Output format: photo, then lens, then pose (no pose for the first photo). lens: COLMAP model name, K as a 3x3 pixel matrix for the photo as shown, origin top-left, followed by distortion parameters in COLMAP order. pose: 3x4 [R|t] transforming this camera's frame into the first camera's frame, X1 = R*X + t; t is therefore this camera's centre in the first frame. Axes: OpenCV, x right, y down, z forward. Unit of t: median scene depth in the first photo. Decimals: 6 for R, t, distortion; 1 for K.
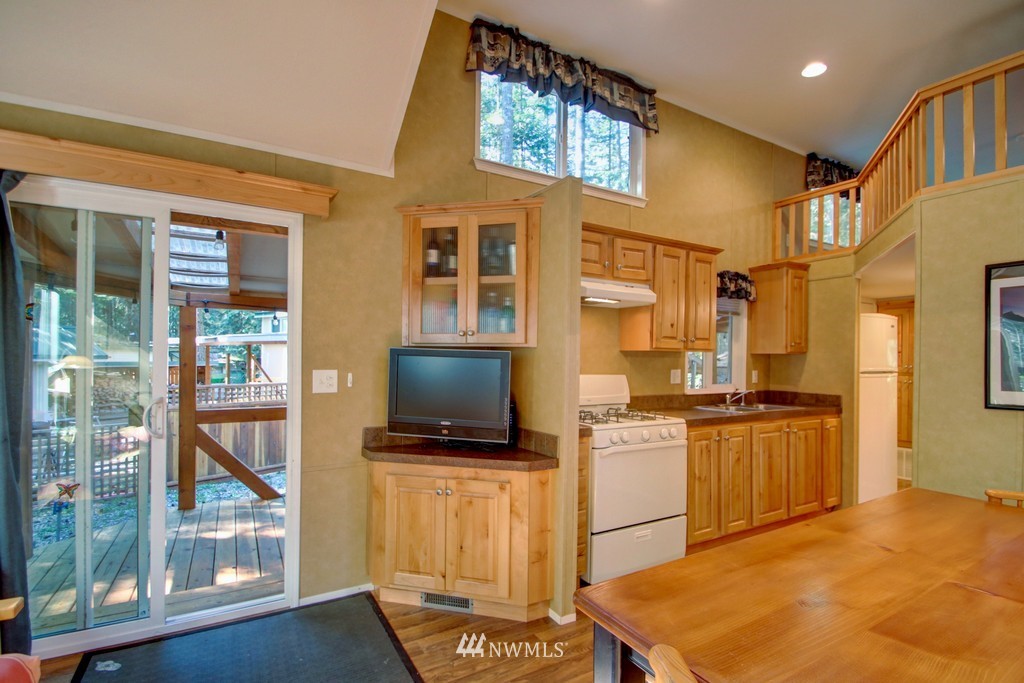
lens RADIAL K [[483.5, 0, 519.4], [0, 483.5, 355.9], [0, 0, 1]] dist [0.016216, -0.017724]
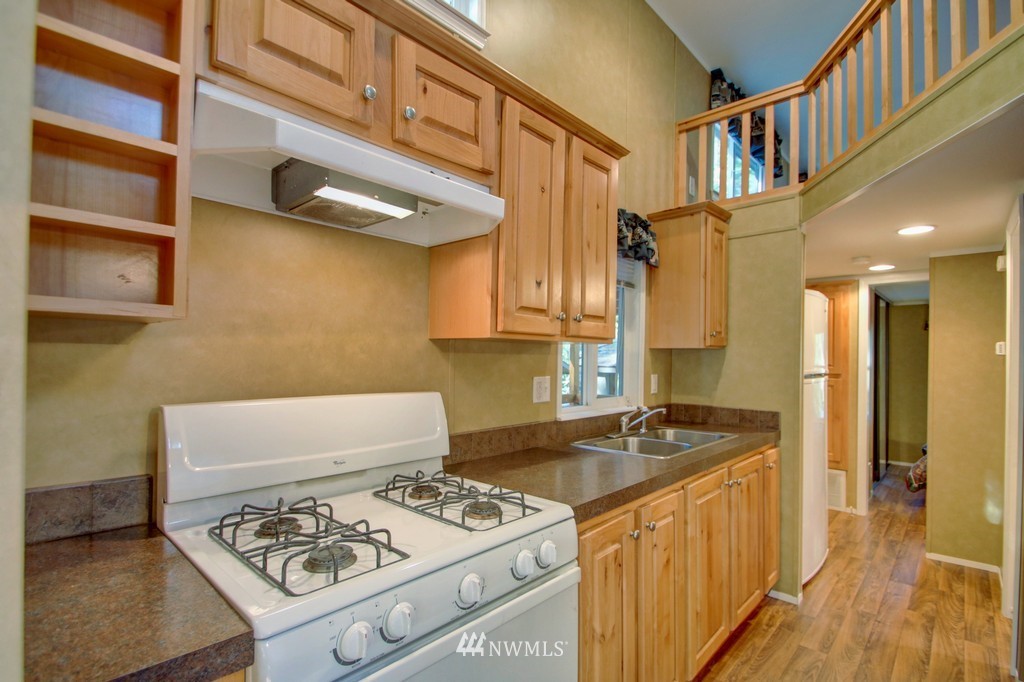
lens RADIAL K [[483.5, 0, 519.4], [0, 483.5, 355.4], [0, 0, 1]] dist [0.016216, -0.017724]
pose [[0.958190, -0.000685, 0.286131, 0.138441], [0.000320, 0.999999, 0.001324, 0.003976], [-0.286132, -0.001177, 0.958189, 0.470115]]
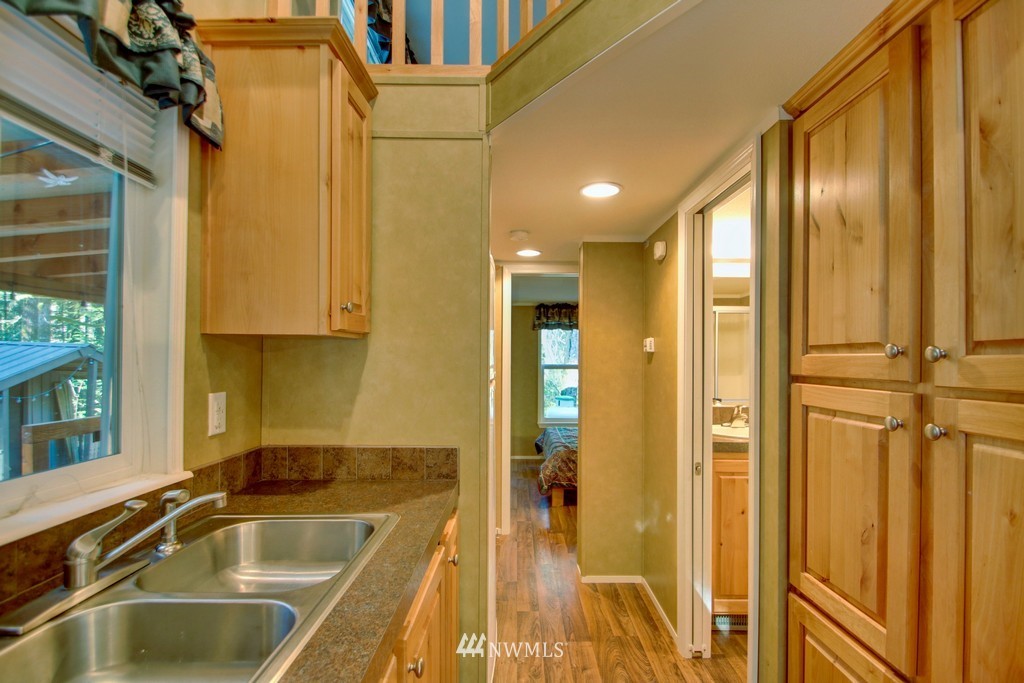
lens RADIAL K [[483.5, 0, 519.4], [0, 483.5, 355.9], [0, 0, 1]] dist [0.016216, -0.017724]
pose [[0.507903, -0.004032, 0.861405, 0.357028], [0.002002, 0.999992, 0.003500, 0.007795], [-0.861412, -0.000053, 0.507907, 0.759599]]
